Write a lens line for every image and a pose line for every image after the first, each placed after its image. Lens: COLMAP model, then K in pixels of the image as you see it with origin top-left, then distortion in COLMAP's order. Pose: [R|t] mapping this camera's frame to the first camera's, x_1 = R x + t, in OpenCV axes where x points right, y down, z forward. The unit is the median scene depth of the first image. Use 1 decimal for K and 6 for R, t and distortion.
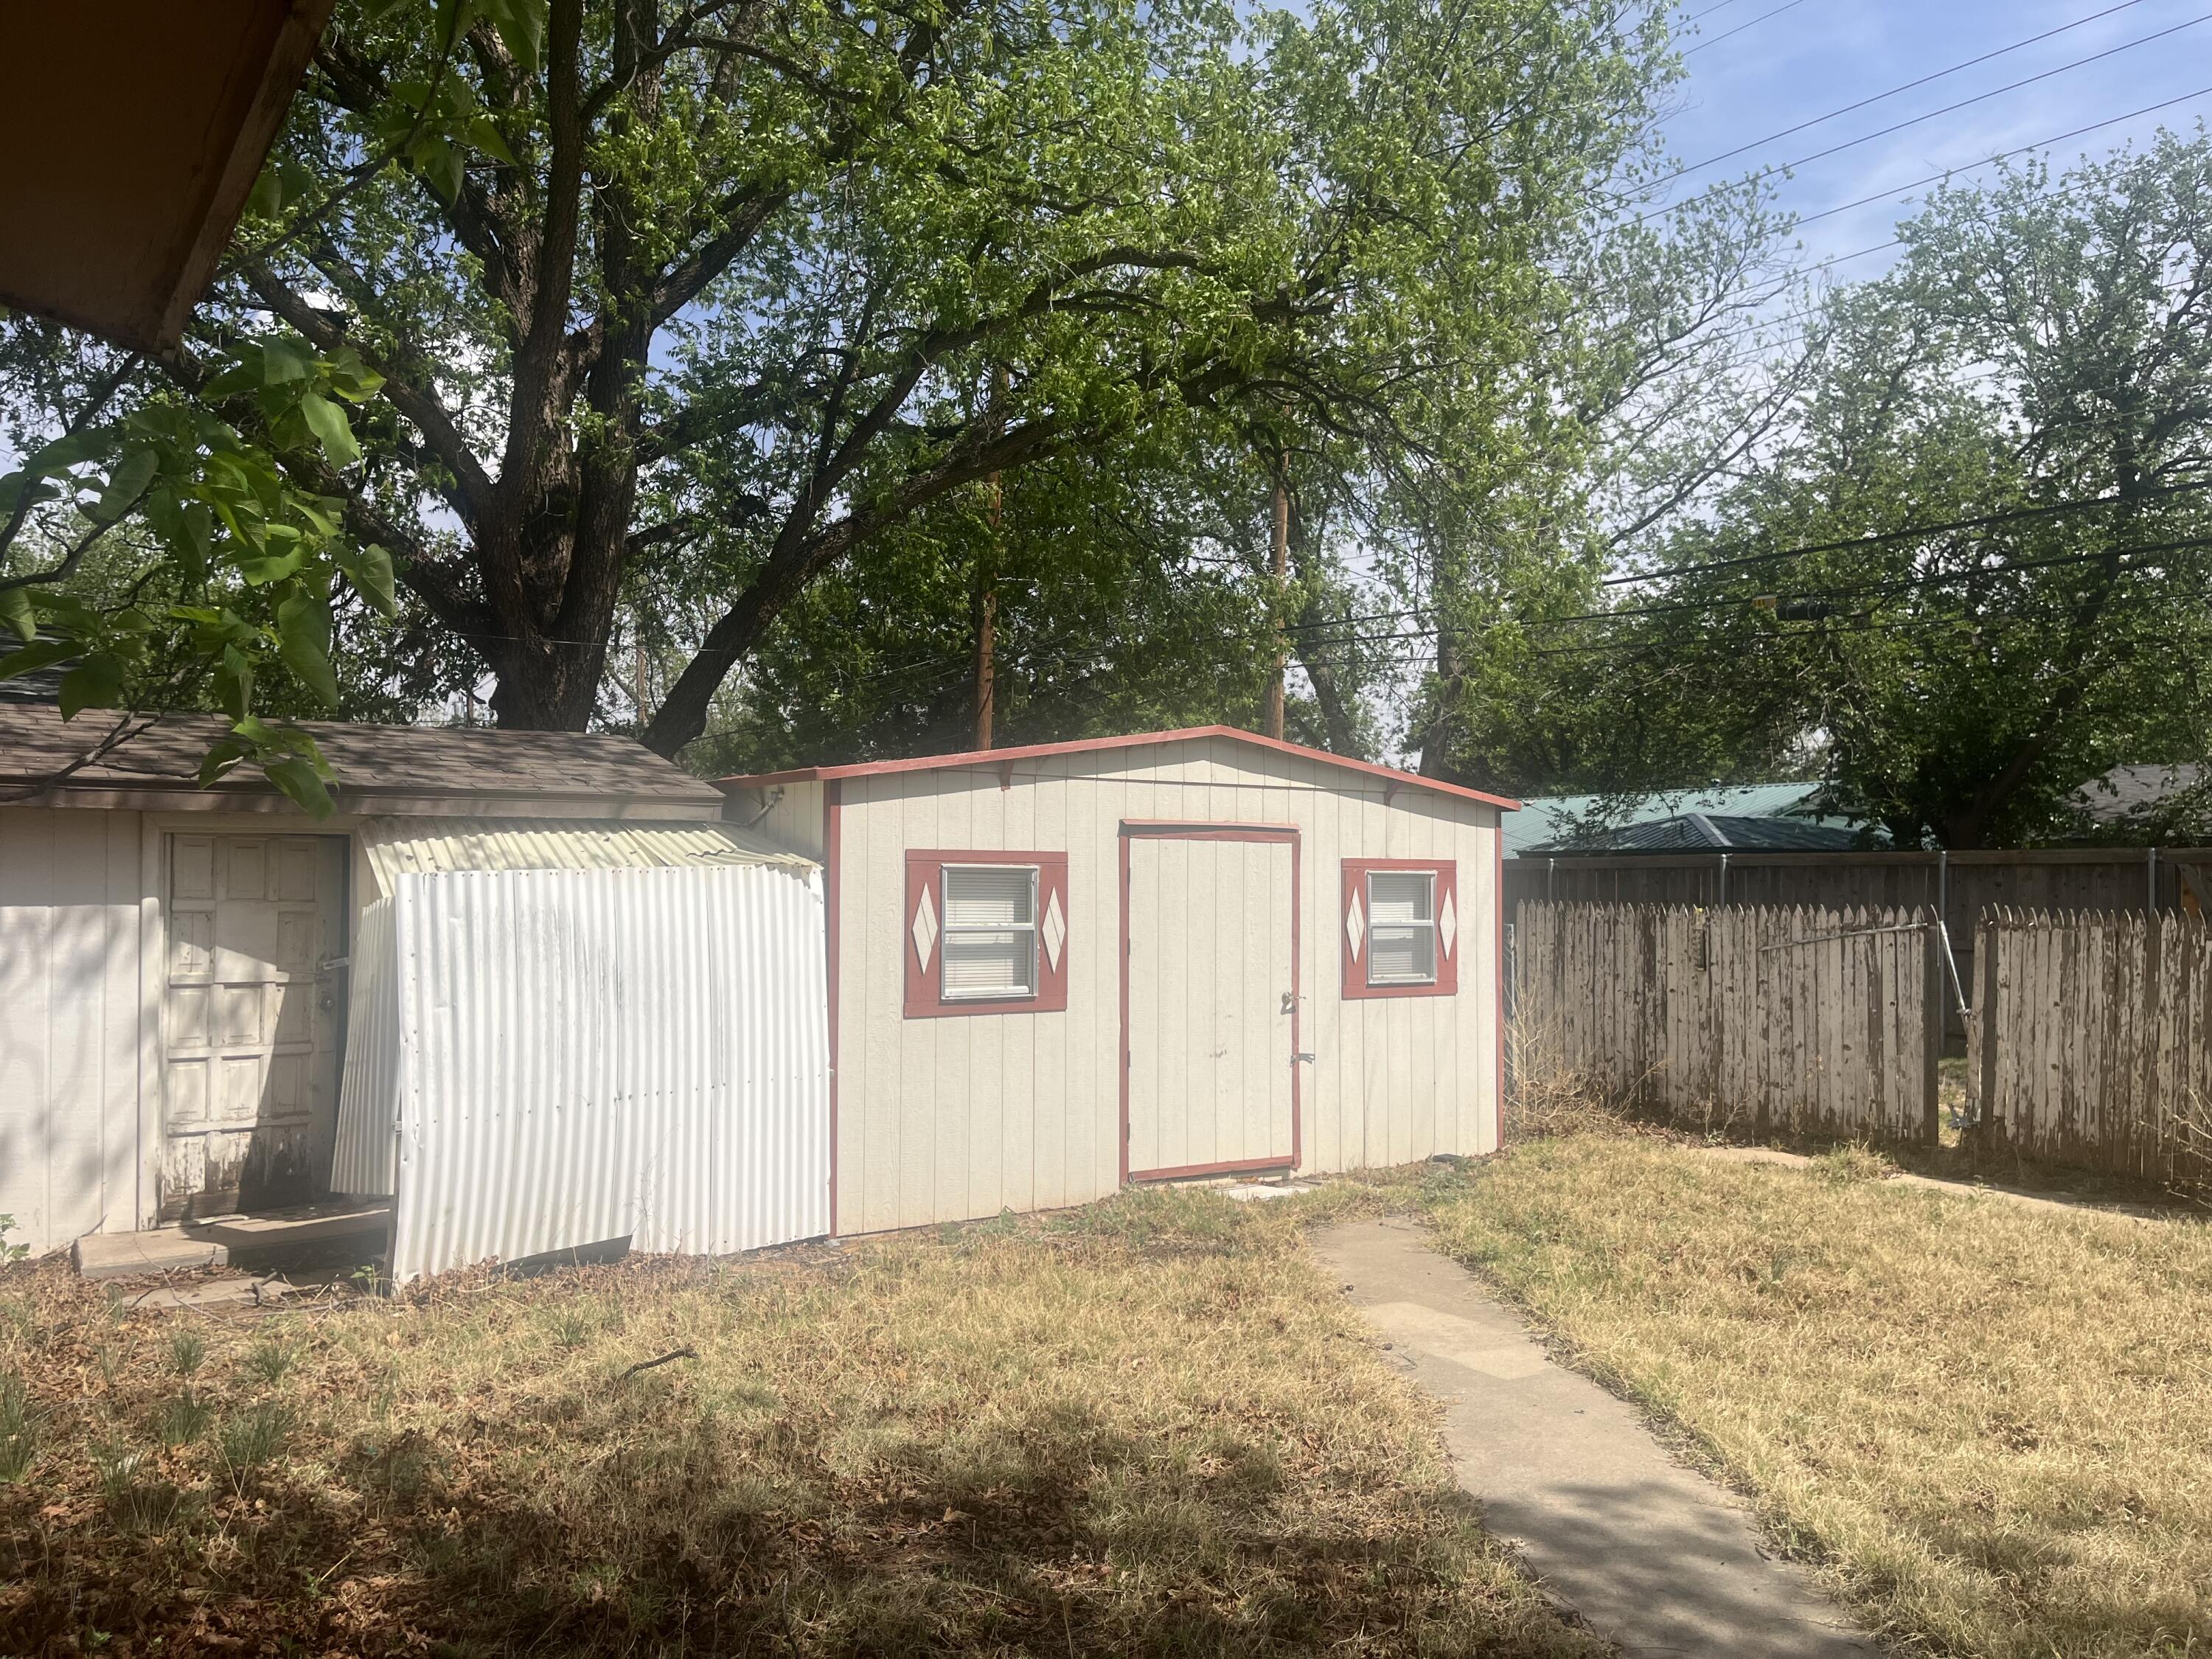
lens RADIAL K [[1683.3, 0, 1088.0], [0, 1683.3, 842.0], [0, 0, 1]] dist [0.053906, -0.045424]
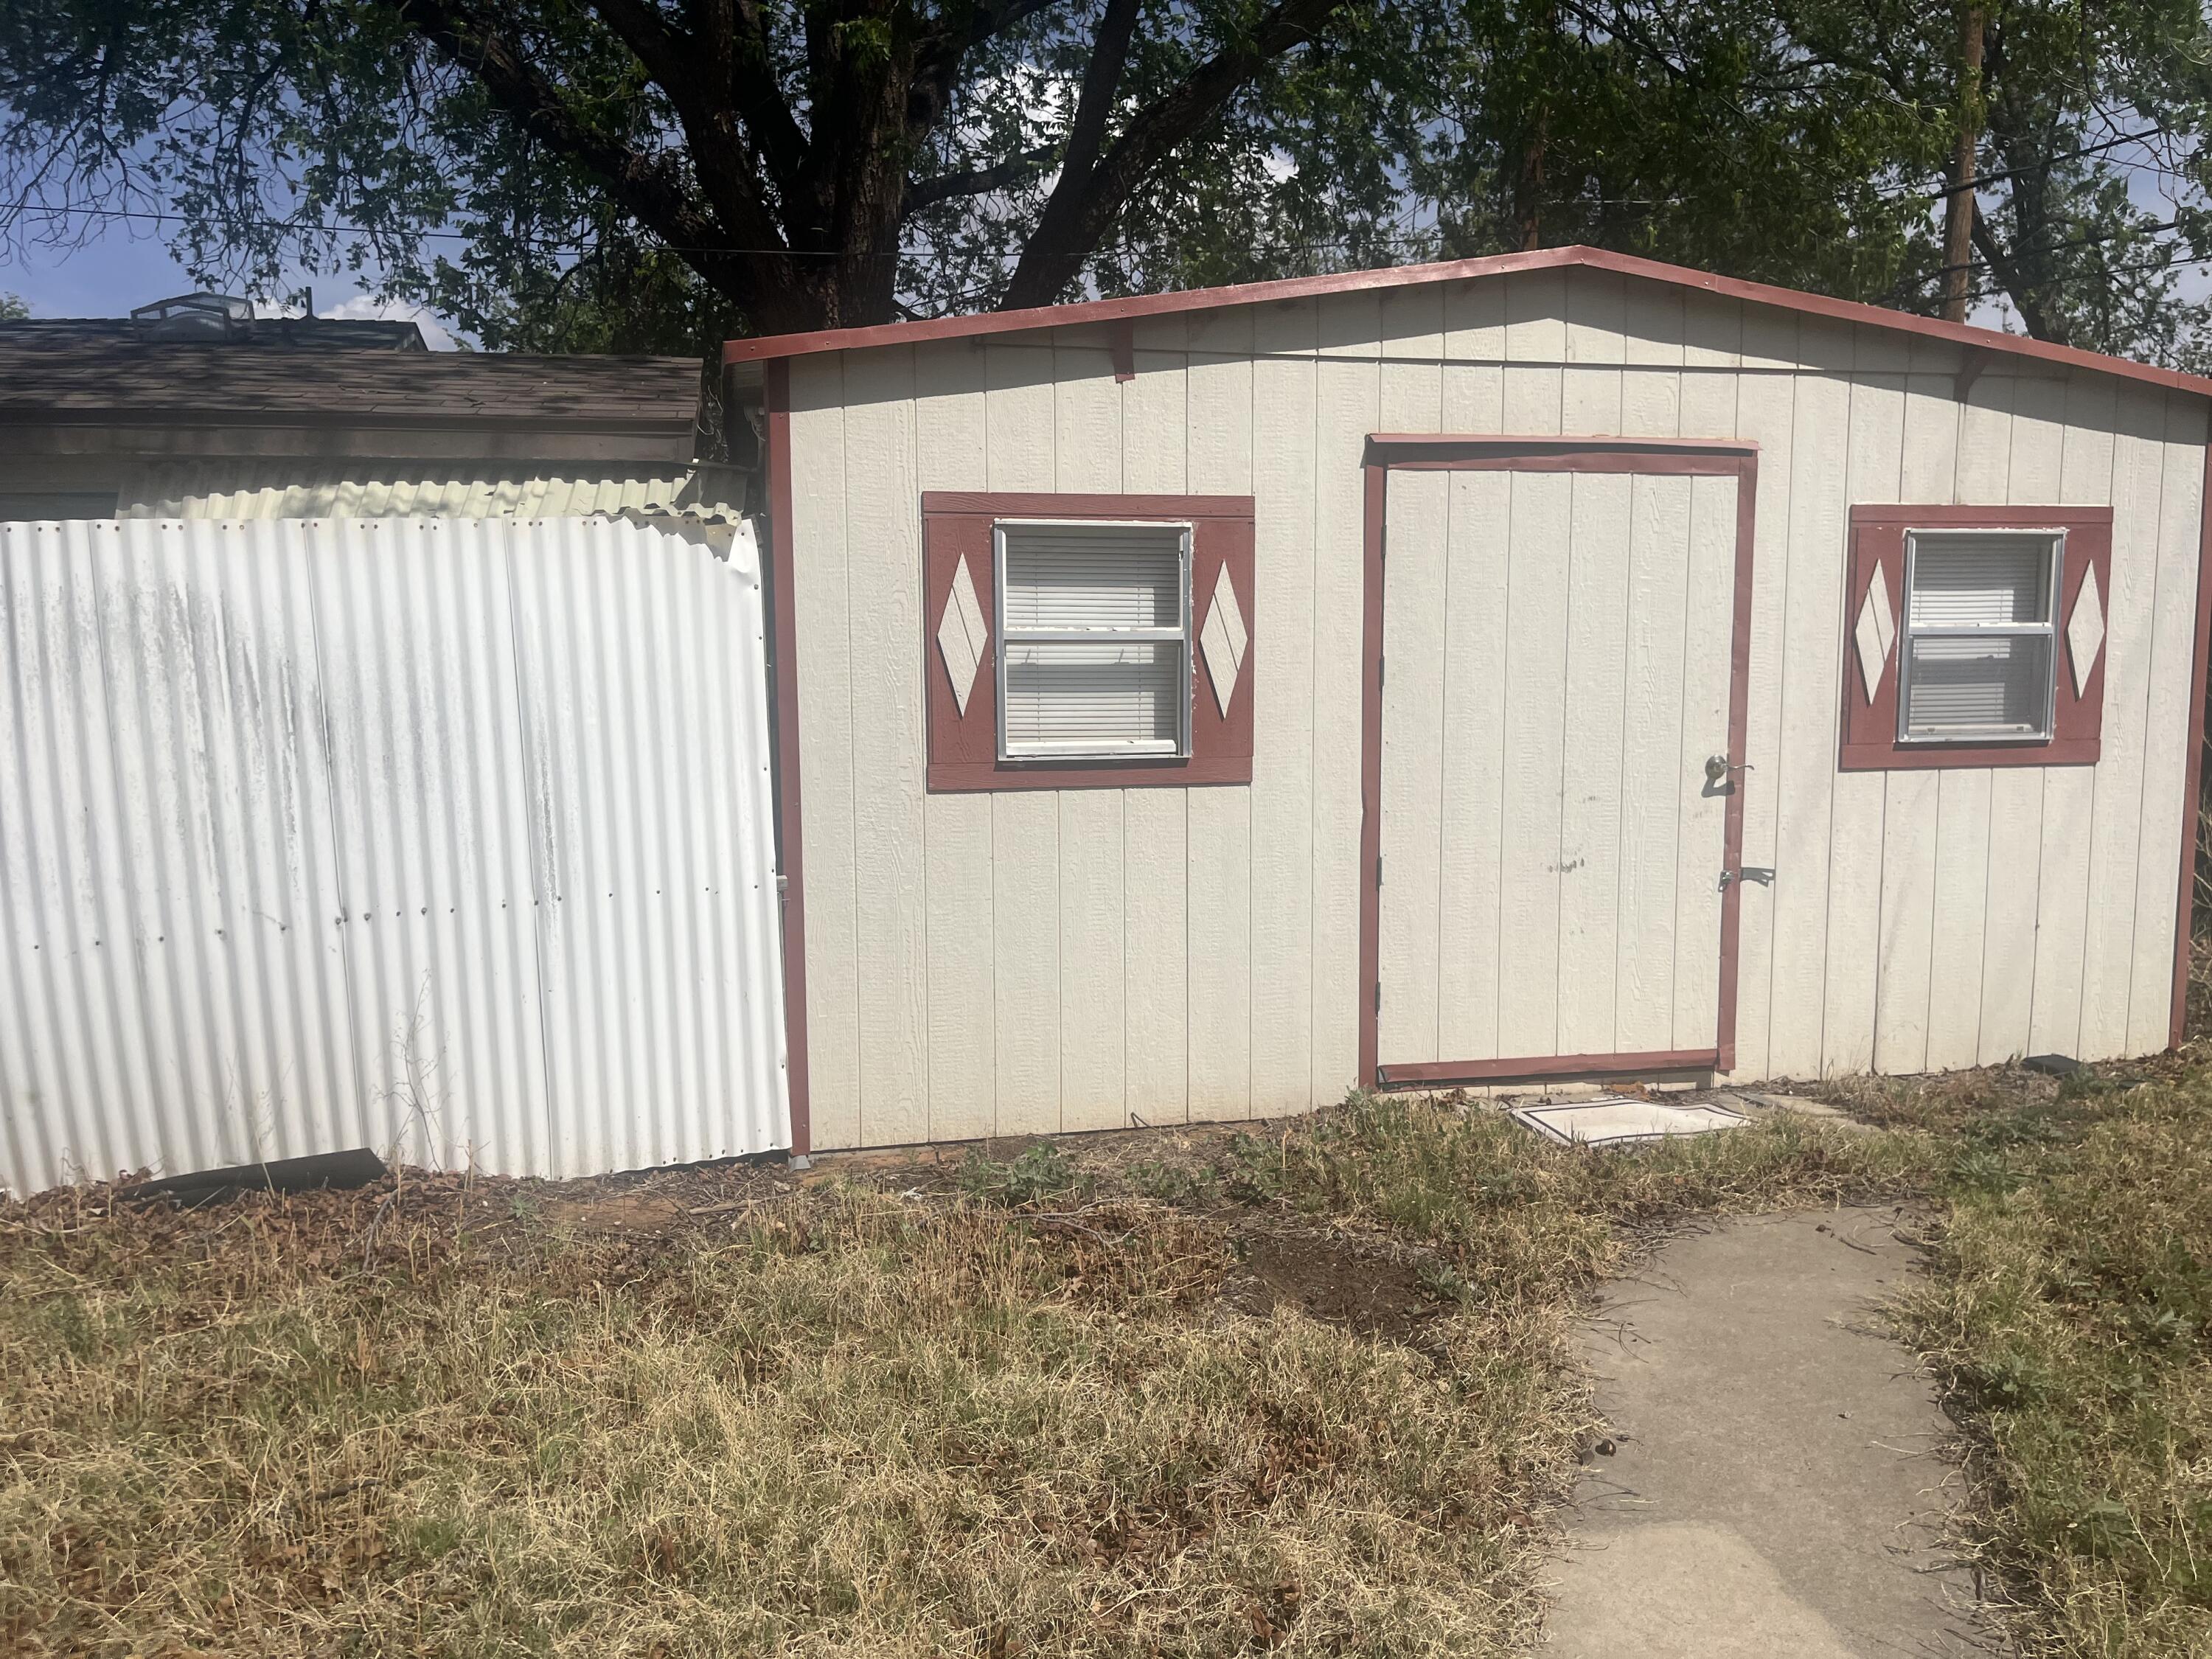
lens RADIAL K [[1683.3, 0, 1130.0], [0, 1683.3, 845.6], [0, 0, 1]] dist [0.053906, -0.045424]
pose [[0.931067, 0.036852, -0.362982, 0.153461], [0.017977, 0.989043, 0.146527, 0.037036], [0.364405, -0.142952, 0.920203, 0.460429]]
